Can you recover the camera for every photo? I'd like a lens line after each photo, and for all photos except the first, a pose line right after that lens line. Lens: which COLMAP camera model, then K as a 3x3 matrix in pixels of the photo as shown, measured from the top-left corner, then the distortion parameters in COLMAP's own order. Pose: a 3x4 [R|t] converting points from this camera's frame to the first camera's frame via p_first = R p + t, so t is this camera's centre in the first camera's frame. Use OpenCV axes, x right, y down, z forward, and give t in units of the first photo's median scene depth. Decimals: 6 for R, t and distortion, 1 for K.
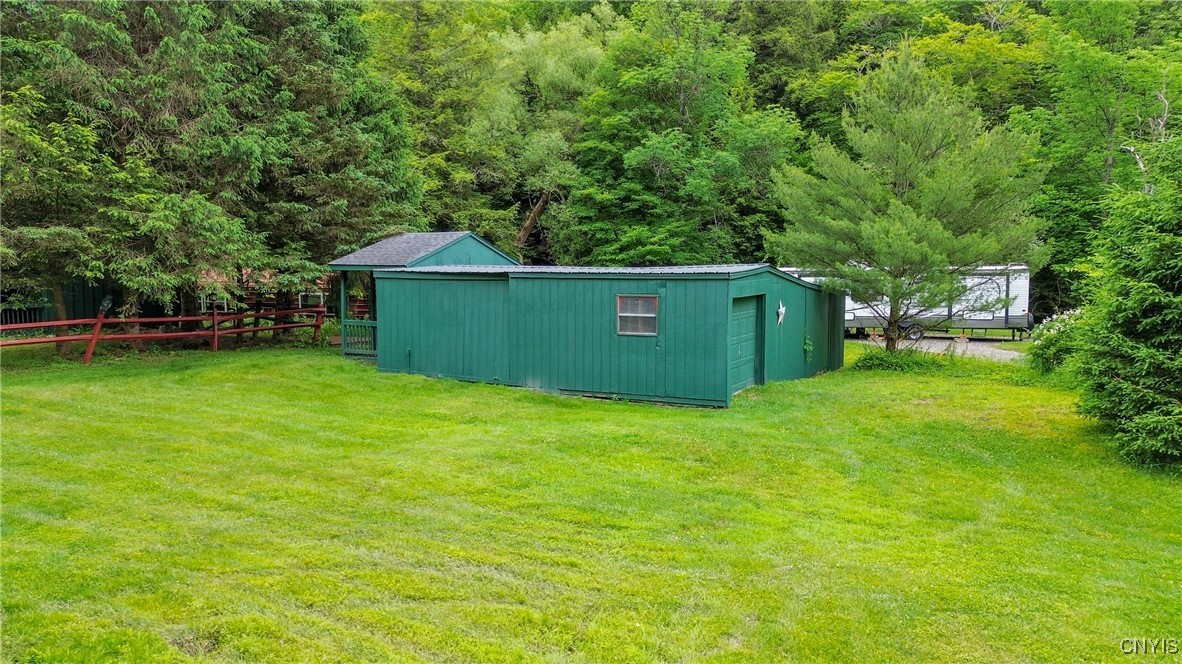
lens RADIAL K [[811.7, 0, 589.4], [0, 811.7, 329.3], [0, 0, 1]] dist [-0.001391, 0.000267]
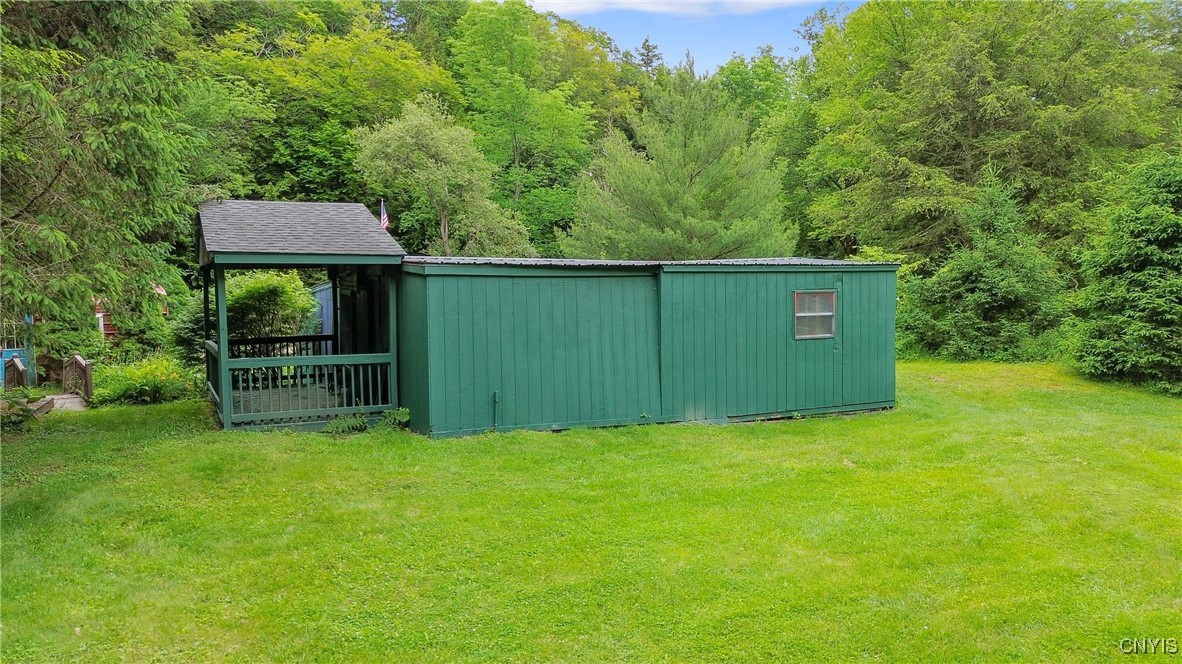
lens RADIAL K [[811.7, 0, 591.1], [0, 811.7, 331.1], [0, 0, 1]] dist [-0.001391, 0.000267]
pose [[0.647195, -0.065337, 0.759519, -0.714408], [0.059495, 0.997611, 0.035122, -0.042445], [-0.759999, 0.022457, 0.649536, 0.613301]]
